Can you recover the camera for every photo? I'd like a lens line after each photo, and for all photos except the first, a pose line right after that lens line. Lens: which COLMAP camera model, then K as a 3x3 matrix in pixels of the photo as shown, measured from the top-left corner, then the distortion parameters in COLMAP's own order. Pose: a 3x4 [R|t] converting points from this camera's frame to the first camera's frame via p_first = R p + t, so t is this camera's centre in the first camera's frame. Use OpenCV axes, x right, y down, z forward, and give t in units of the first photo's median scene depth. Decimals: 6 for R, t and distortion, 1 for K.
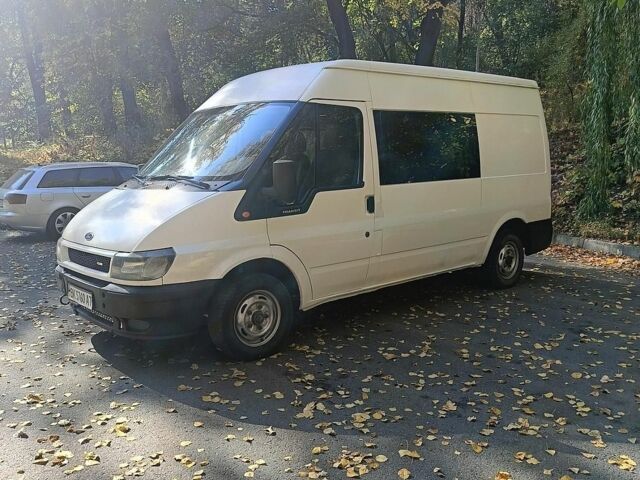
lens RADIAL K [[577.3, 0, 321.3], [0, 577.3, 238.9], [0, 0, 1]] dist [0.092430, -0.166594]
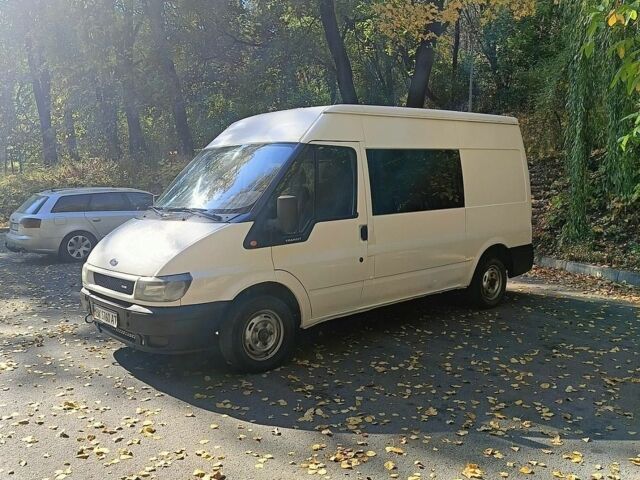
lens RADIAL K [[574.9, 0, 320.0], [0, 574.9, 240.0], [0, 0, 1]] dist [0.086003, -0.149833]
pose [[1.000000, 0.000381, 0.000637, -0.000383], [-0.000361, 0.999501, -0.031580, -0.011860], [-0.000649, 0.031579, 0.999501, -0.118968]]
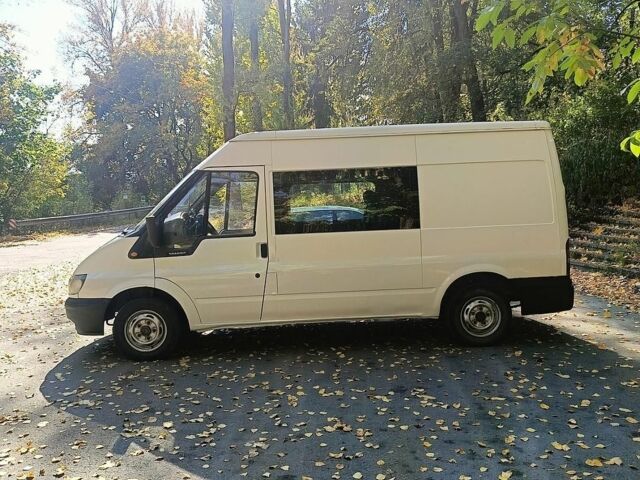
lens RADIAL K [[577.3, 0, 321.3], [0, 577.3, 238.9], [0, 0, 1]] dist [0.092430, -0.166594]
pose [[0.794605, 0.030914, -0.606339, 0.996598], [-0.066463, 0.997130, -0.036261, -0.053975], [0.603477, 0.069112, 0.794379, 0.142750]]
